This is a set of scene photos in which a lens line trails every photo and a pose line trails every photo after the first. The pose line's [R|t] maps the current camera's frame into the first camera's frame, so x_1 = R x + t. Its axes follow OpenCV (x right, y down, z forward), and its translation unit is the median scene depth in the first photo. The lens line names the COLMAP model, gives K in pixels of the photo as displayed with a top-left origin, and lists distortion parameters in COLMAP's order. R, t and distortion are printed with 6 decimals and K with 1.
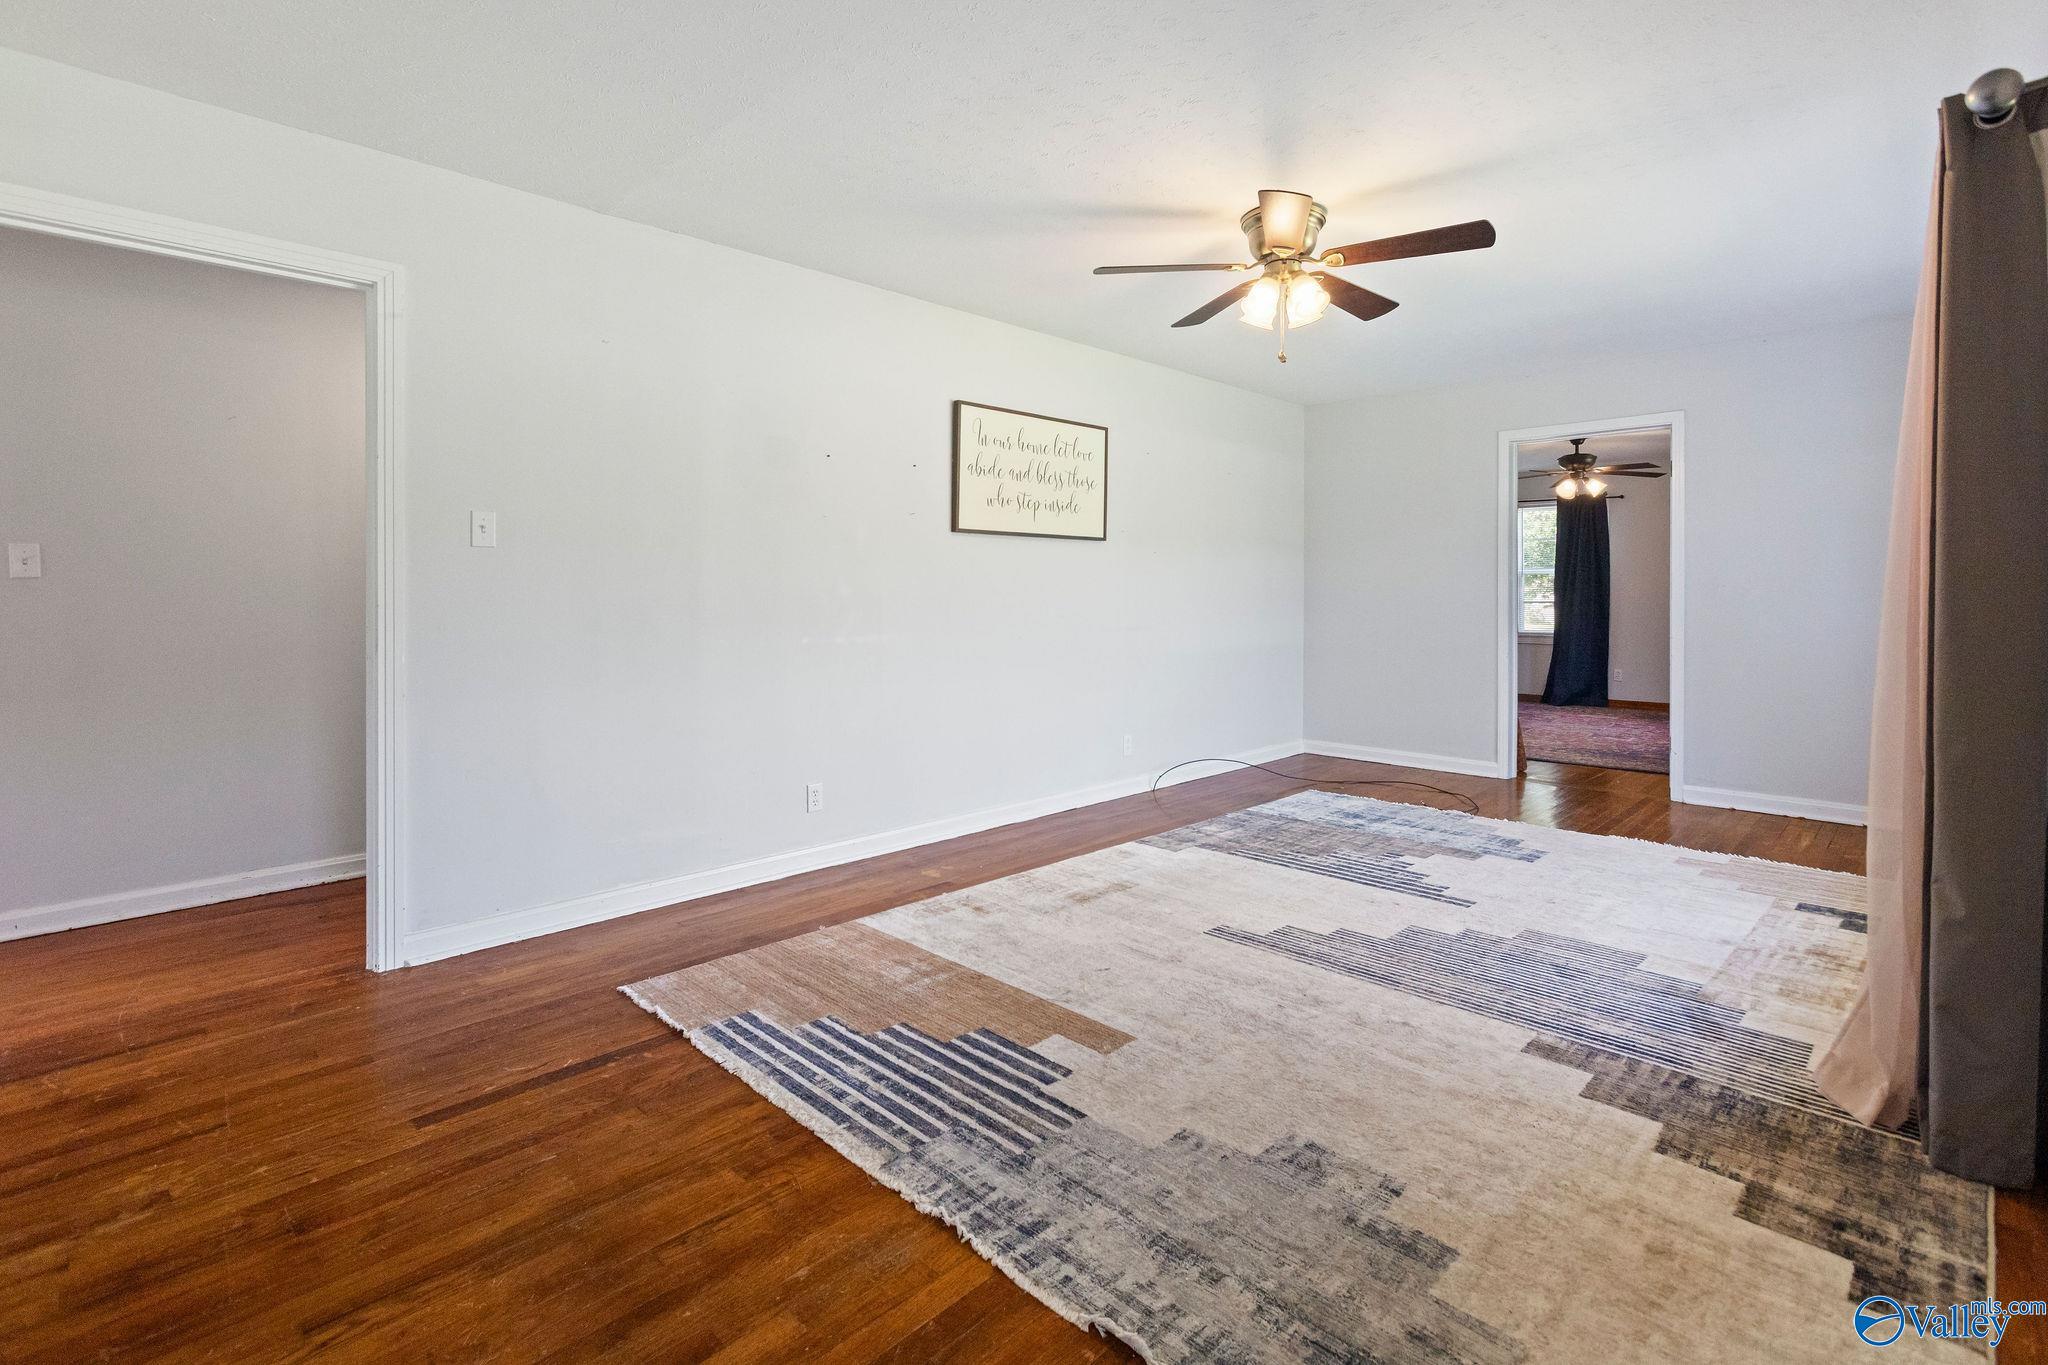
lens RADIAL K [[948.5, 0, 1019.9], [0, 948.5, 601.3], [0, 0, 1]] dist [-0.021847, 0.015876]
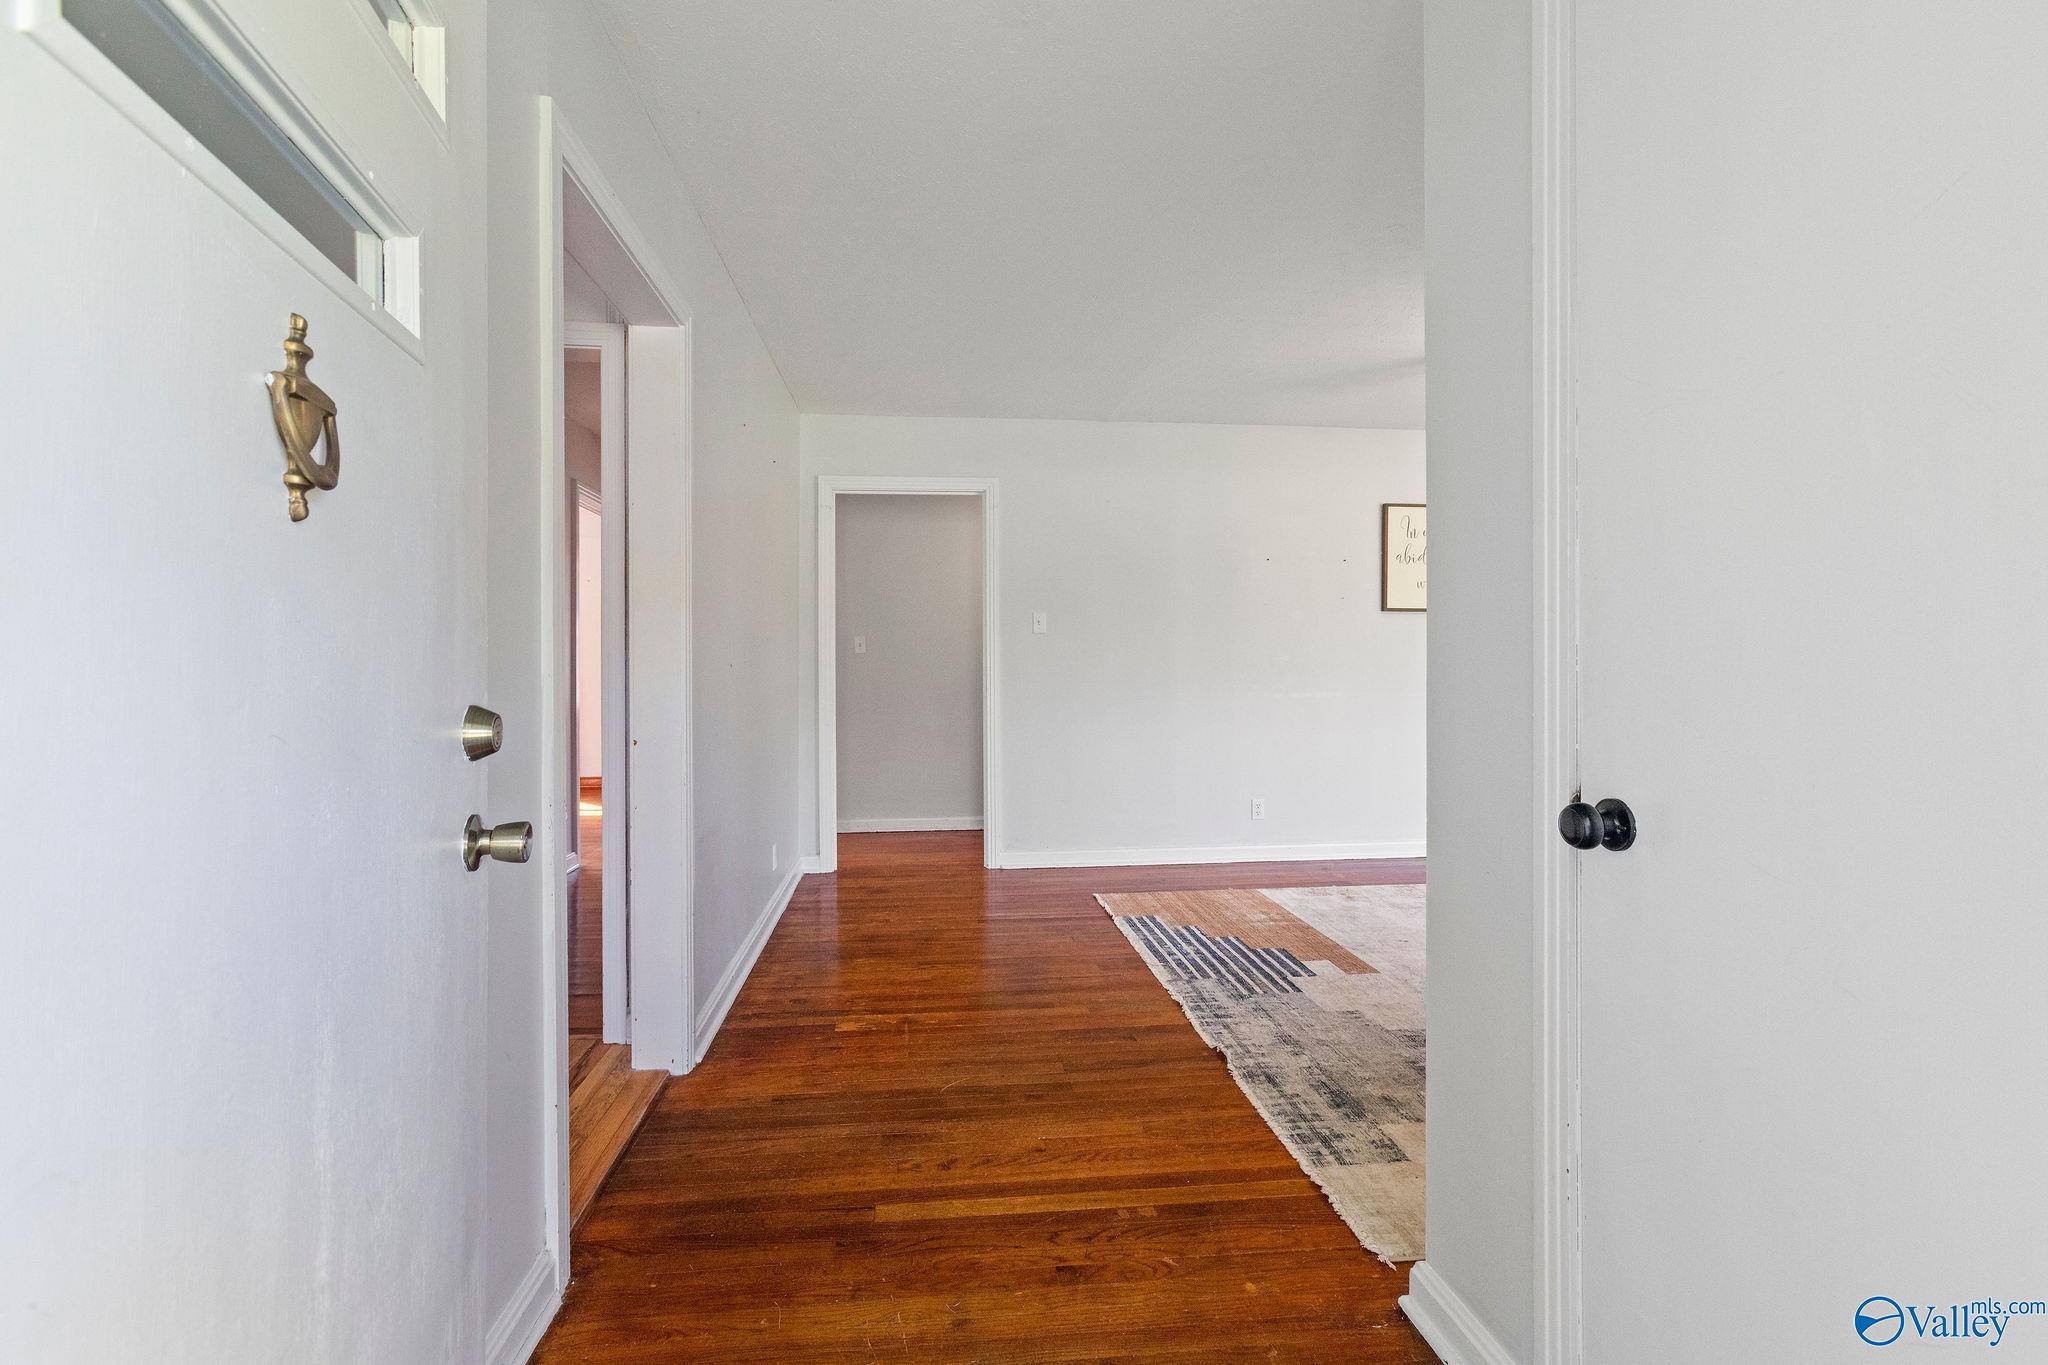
lens RADIAL K [[903.9, 0, 1024.0], [0, 903.9, 682.5], [0, 0, 1]] dist [-0.021152, 0.000026]
pose [[0.788594, 0.013329, -0.614769, 0.611646], [-0.003165, 0.999840, 0.017618, 0.002352], [0.614906, -0.011948, 0.788510, -0.459448]]
